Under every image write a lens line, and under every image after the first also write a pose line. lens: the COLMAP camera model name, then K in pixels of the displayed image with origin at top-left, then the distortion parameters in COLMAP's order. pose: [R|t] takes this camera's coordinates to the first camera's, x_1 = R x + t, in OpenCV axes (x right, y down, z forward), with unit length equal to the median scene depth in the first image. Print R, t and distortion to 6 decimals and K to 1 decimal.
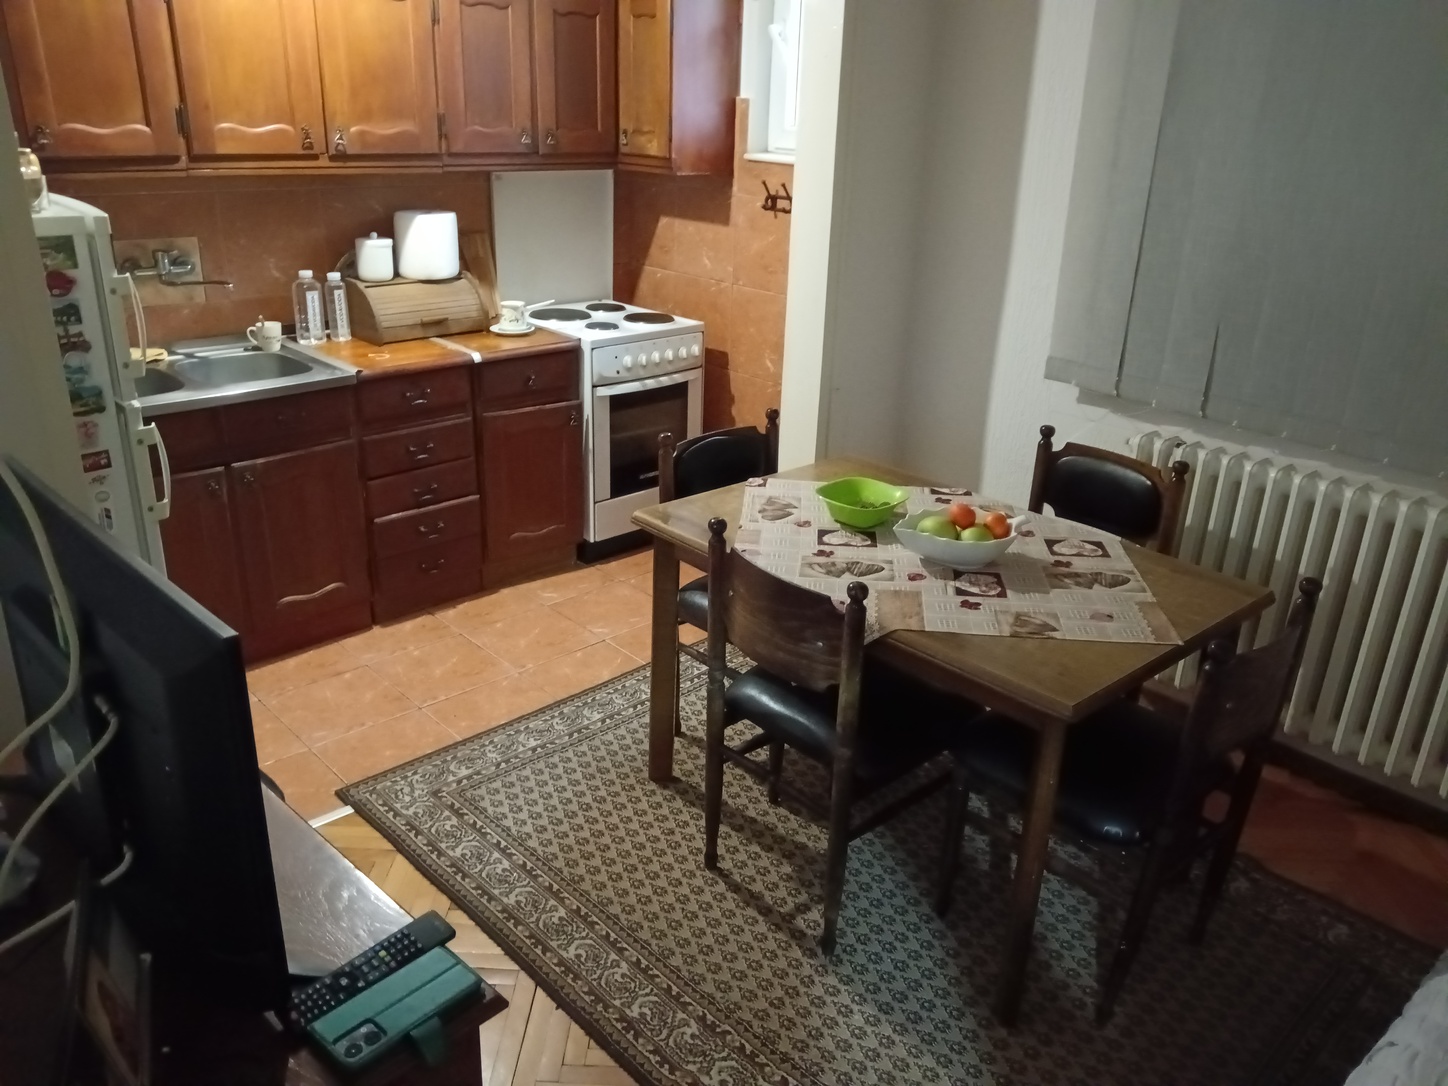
lens RADIAL K [[1142.1, 0, 725.3], [0, 1142.1, 541.1], [0, 0, 1]] dist [0.005327, 0.003711]
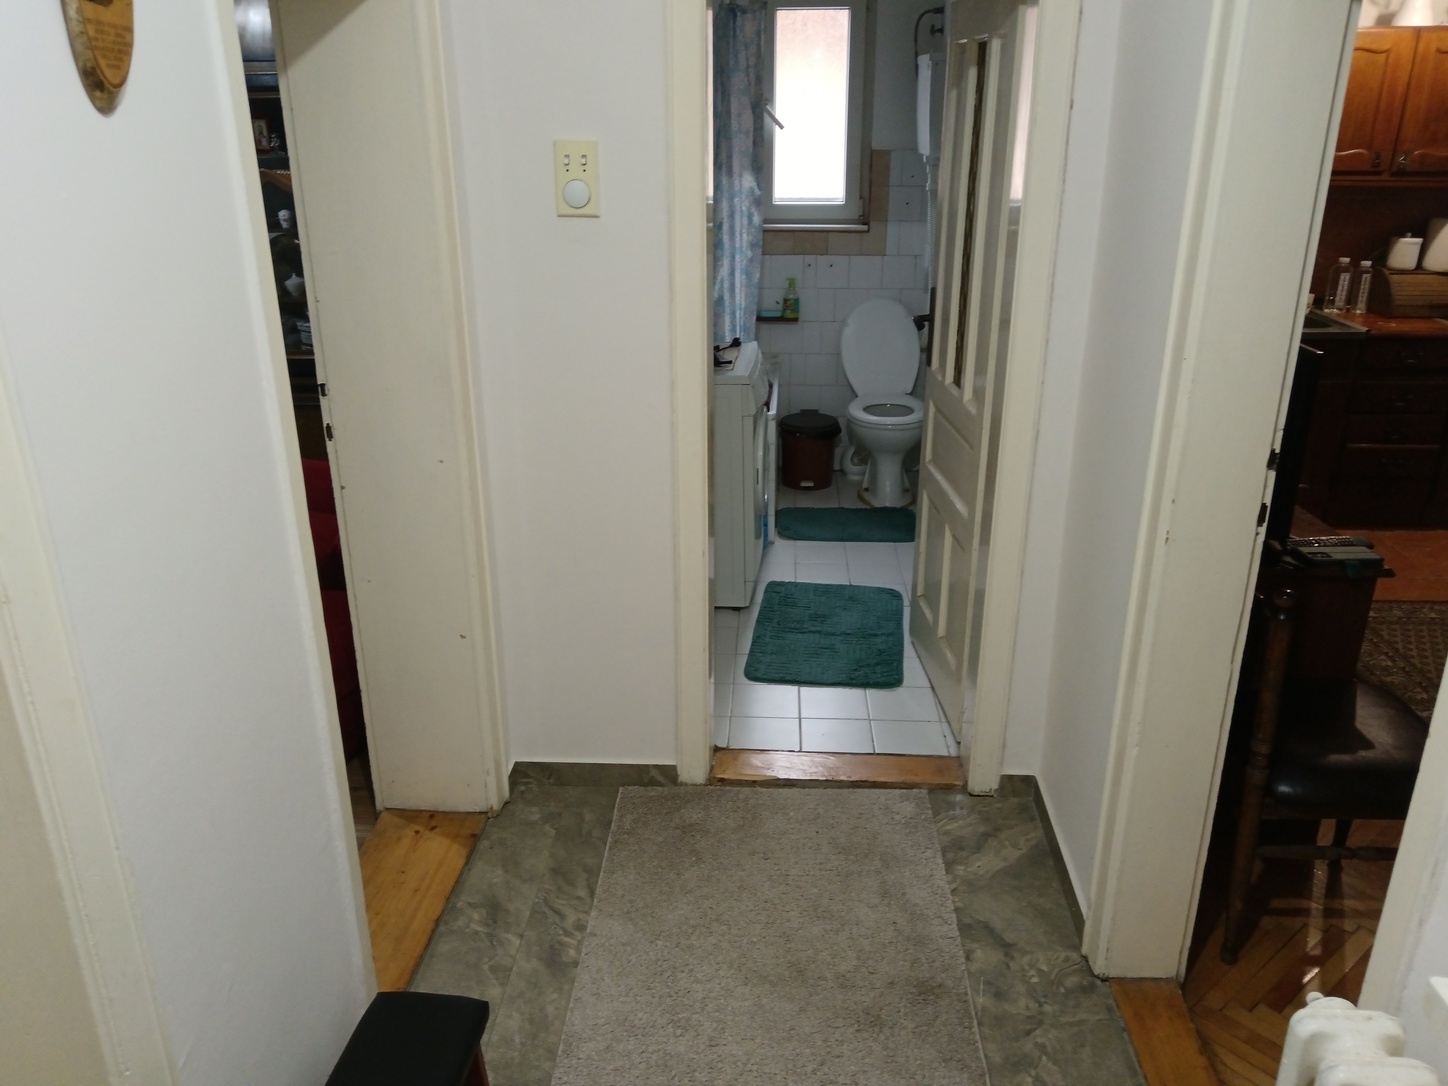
lens RADIAL K [[1142.1, 0, 729.3], [0, 1142.1, 545.7], [0, 0, 1]] dist [0.005327, 0.003711]
pose [[0.698569, 0.229175, -0.677850, 0.116356], [-0.251925, 0.965440, 0.066782, 0.182155], [0.669728, 0.124116, 0.732161, -0.426305]]
